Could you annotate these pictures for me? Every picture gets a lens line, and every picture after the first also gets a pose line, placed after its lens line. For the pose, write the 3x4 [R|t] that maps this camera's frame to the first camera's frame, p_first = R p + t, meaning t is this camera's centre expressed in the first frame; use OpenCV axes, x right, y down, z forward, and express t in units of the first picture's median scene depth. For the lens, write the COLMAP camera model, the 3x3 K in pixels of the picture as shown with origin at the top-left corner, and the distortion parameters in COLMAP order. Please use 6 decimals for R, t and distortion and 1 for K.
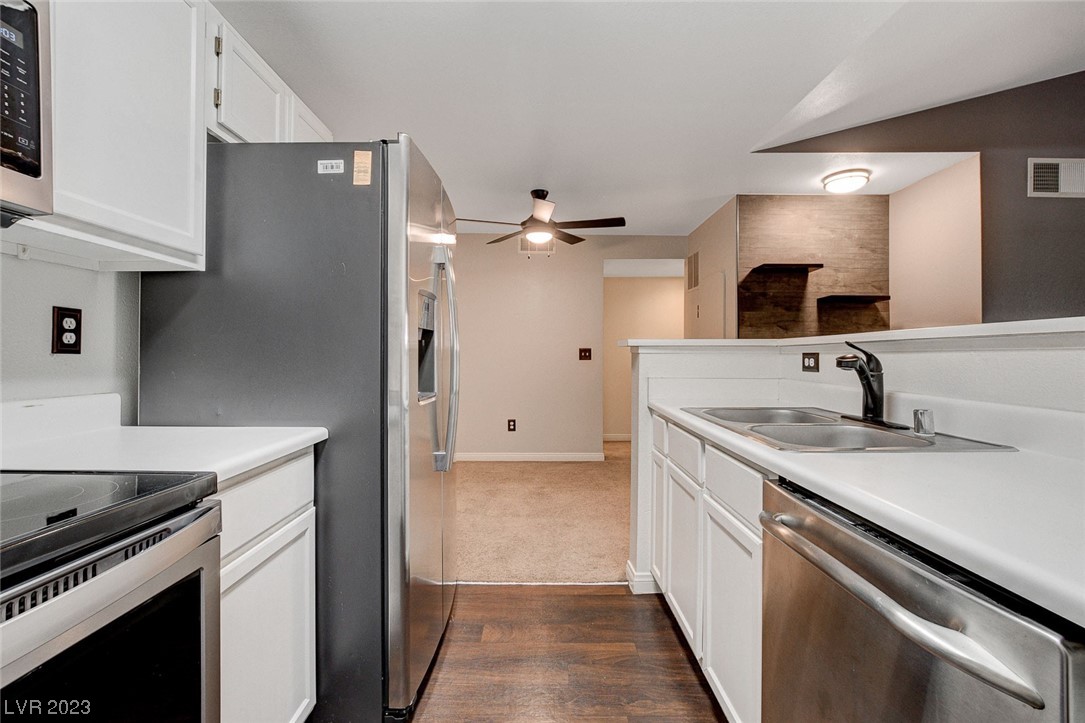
lens RADIAL K [[472.7, 0, 545.4], [0, 472.7, 349.3], [0, 0, 1]] dist [-0.022888, 0.004507]
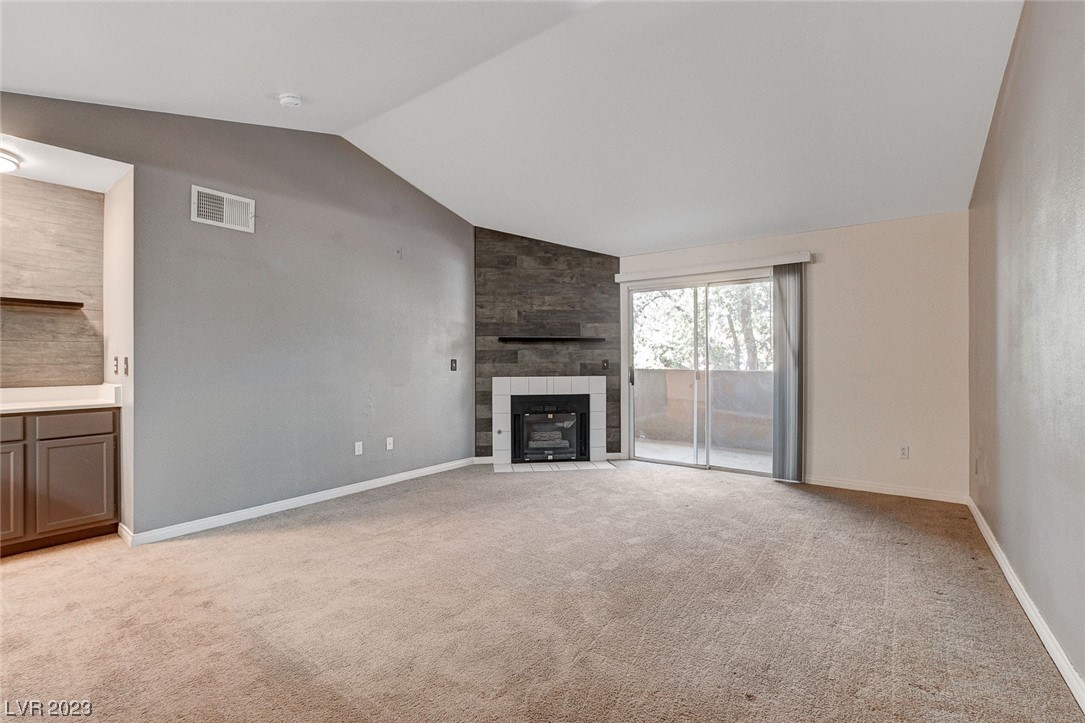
lens RADIAL K [[472.7, 0, 539.8], [0, 472.7, 358.7], [0, 0, 1]] dist [-0.022888, 0.004507]
pose [[0.604953, -0.001540, 0.796260, 0.527231], [-0.003898, 0.999980, 0.004895, -0.012976], [-0.796252, -0.006065, 0.604935, -0.242161]]
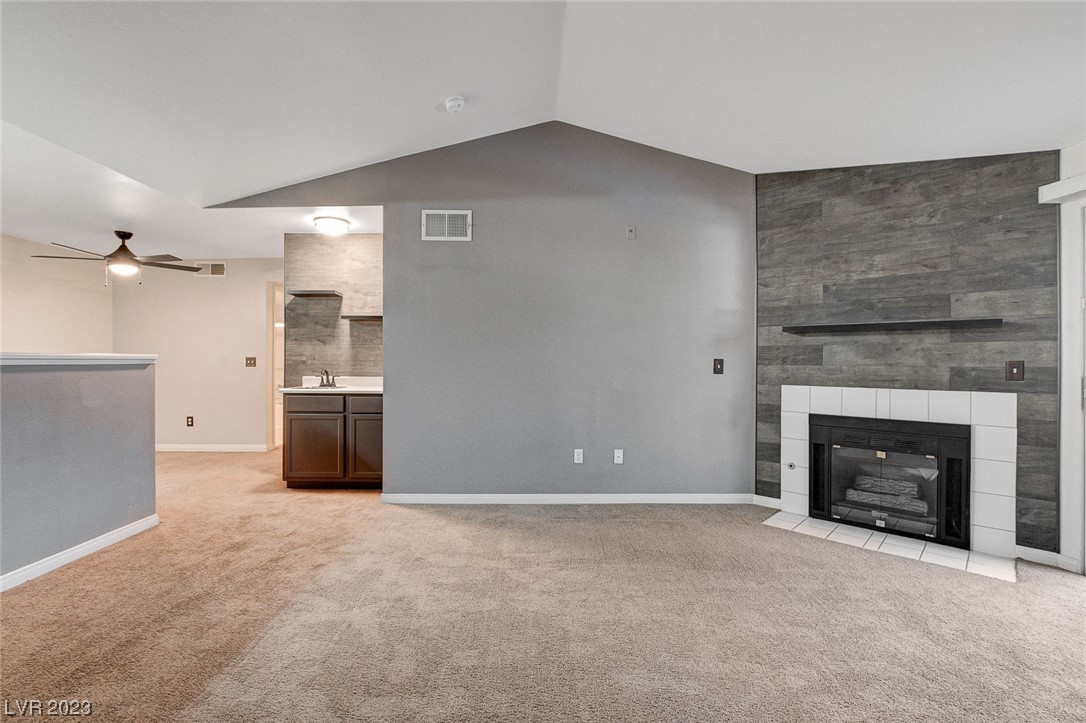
lens RADIAL K [[473.2, 0, 544.8], [0, 473.2, 361.0], [0, 0, 1]] dist [-0.022888, 0.004507]
pose [[0.999956, 0.002731, 0.009007, 1.081936], [-0.002829, 0.999937, 0.010899, -0.009178], [-0.008976, -0.010924, 0.999900, -0.243292]]
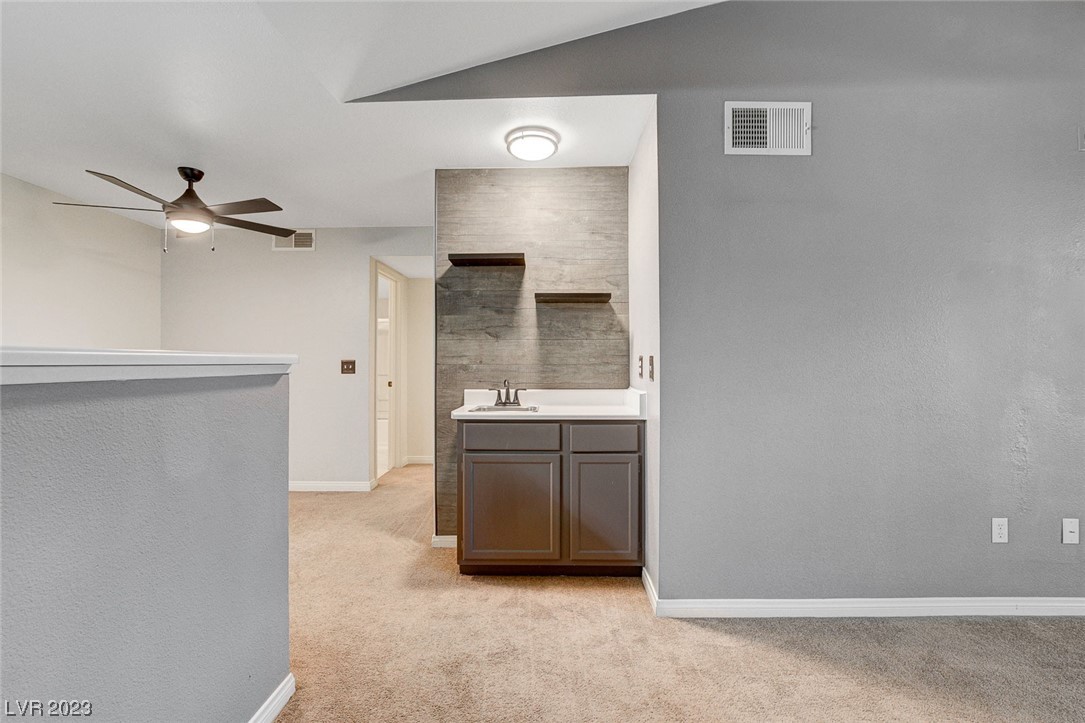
lens RADIAL K [[472.7, 0, 544.7], [0, 472.7, 356.8], [0, 0, 1]] dist [-0.022888, 0.004507]
pose [[0.999879, -0.002214, -0.015396, 0.606719], [0.002166, 0.999993, -0.003124, -0.005928], [0.015403, 0.003091, 0.999877, 0.200687]]
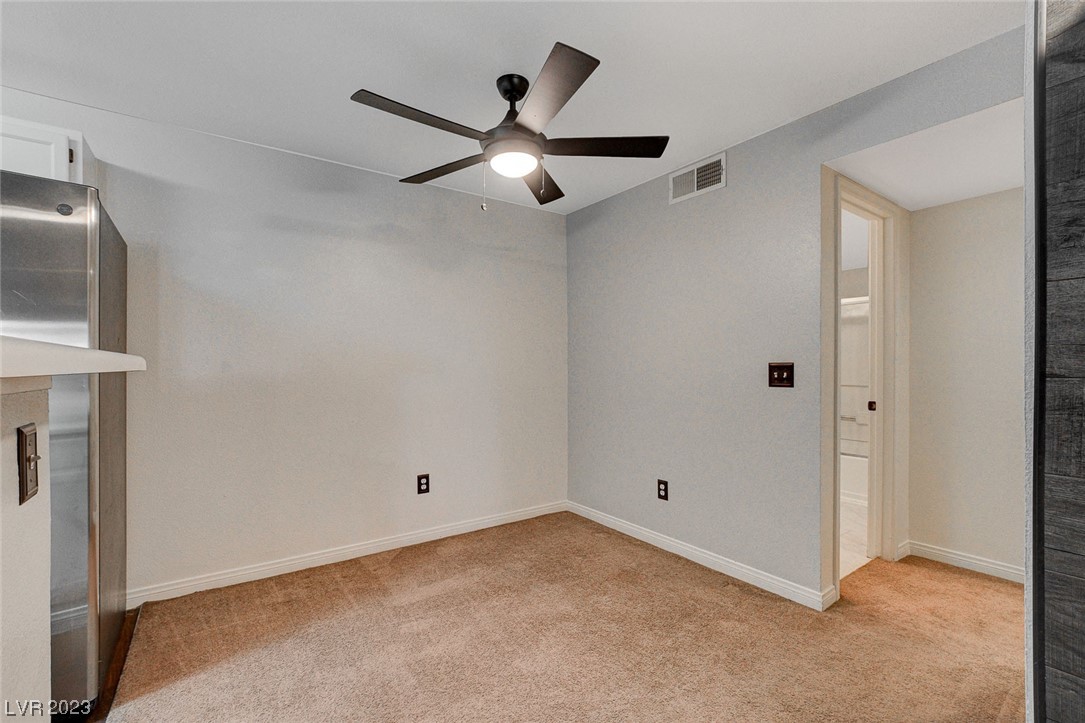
lens RADIAL K [[472.7, 0, 535.3], [0, 472.7, 366.3], [0, 0, 1]] dist [-0.022888, 0.004507]
pose [[0.560181, -0.000660, -0.828370, 0.453362], [0.007597, 0.999962, 0.004341, -0.003256], [0.828336, -0.008725, 0.560164, 0.702944]]
